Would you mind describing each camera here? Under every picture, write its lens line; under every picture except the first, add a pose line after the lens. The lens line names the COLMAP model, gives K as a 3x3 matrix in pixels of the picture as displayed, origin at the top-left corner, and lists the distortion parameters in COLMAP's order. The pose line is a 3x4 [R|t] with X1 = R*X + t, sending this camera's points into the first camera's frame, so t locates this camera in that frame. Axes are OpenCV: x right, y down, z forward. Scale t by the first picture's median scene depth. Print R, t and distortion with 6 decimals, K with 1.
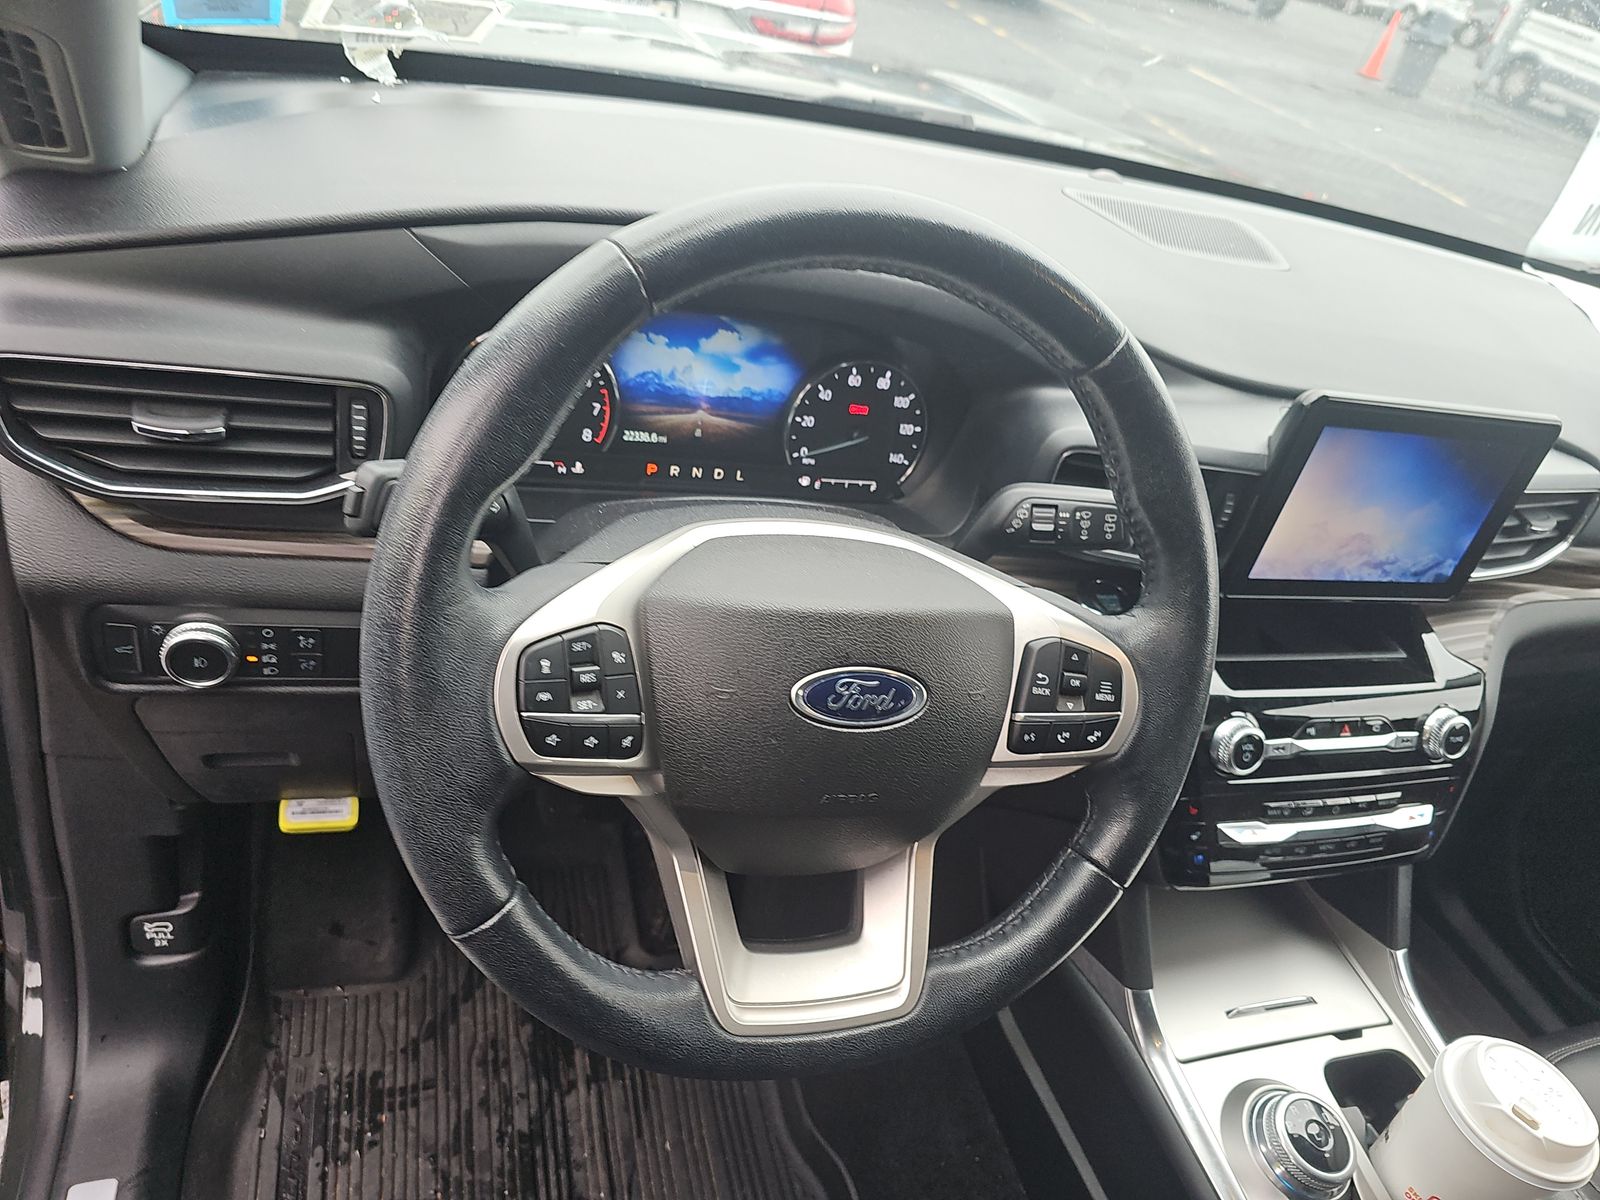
lens RADIAL K [[1058.6, 0, 812.2], [0, 1058.6, 606.1], [0, 0, 1]] dist [0.057679, -0.002530]
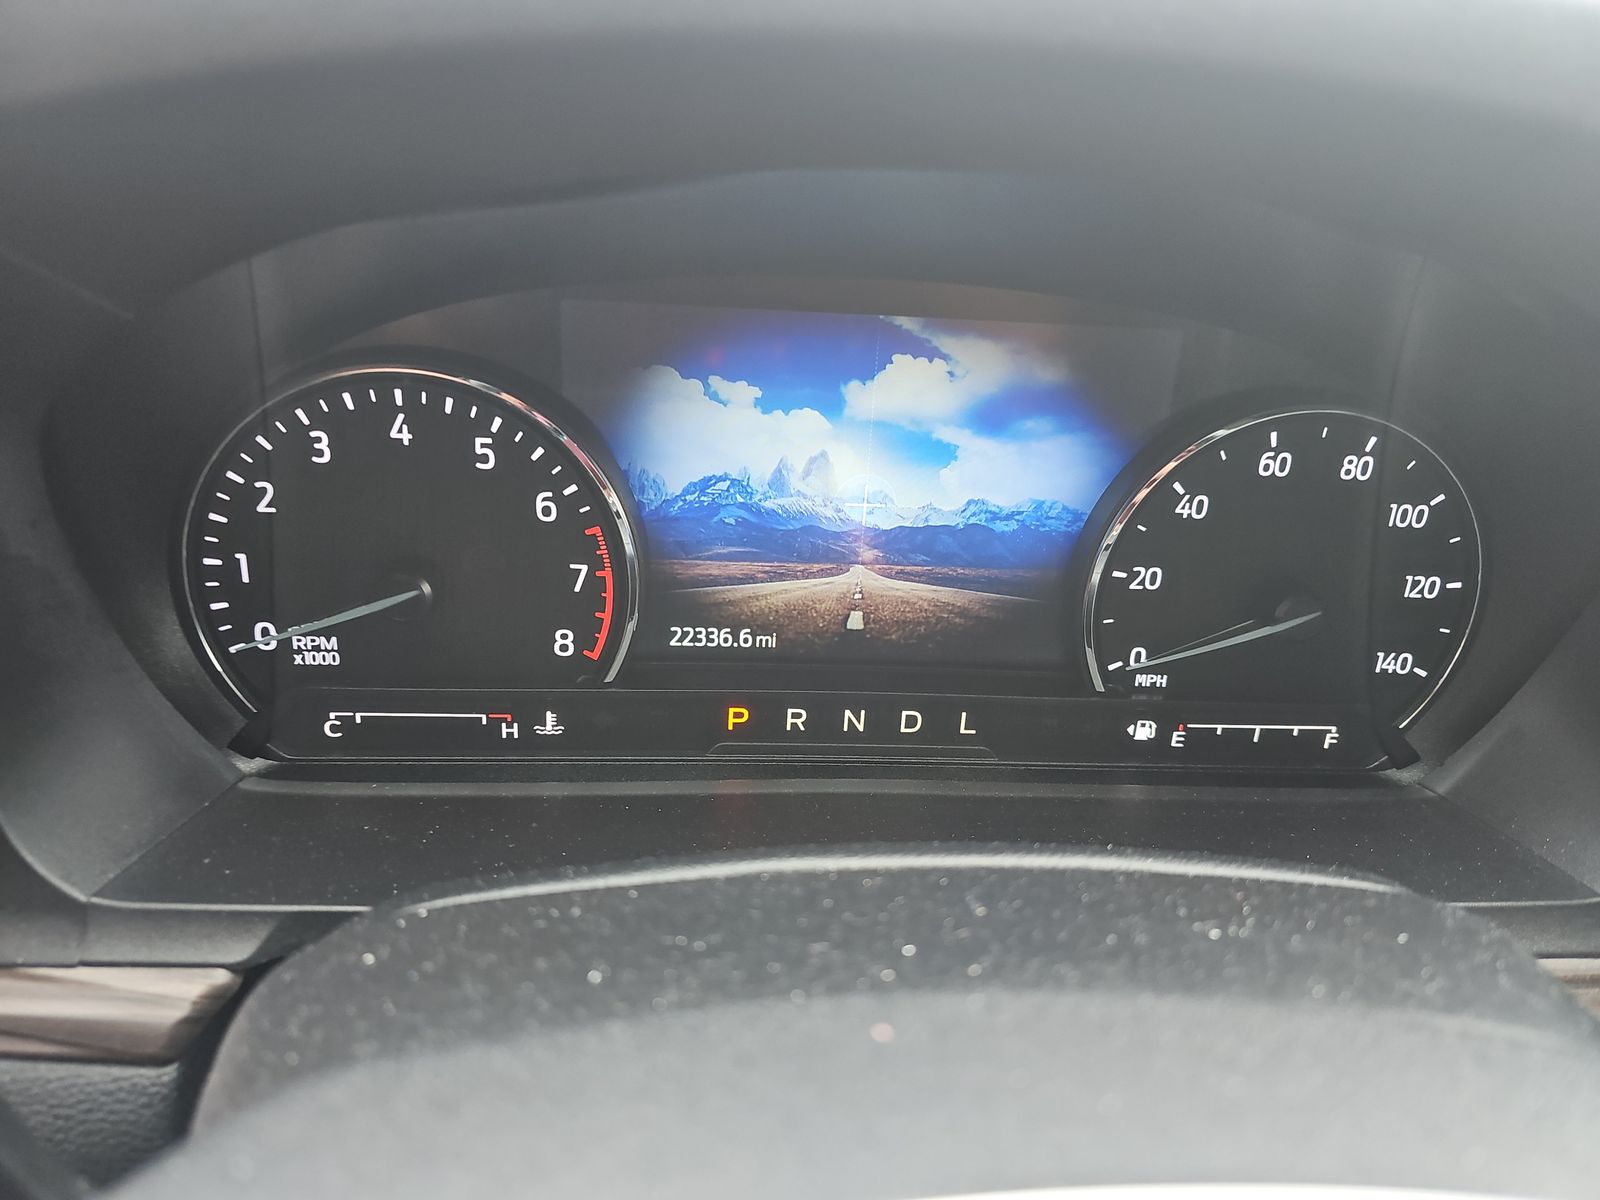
lens RADIAL K [[1058.6, 0, 798.1], [0, 1058.6, 605.5], [0, 0, 1]] dist [0.057679, -0.002530]
pose [[0.956101, -0.041441, -0.290092, -0.013231], [-0.002400, 0.988809, -0.149165, -0.111526], [0.293027, 0.143313, 0.945302, 0.626342]]
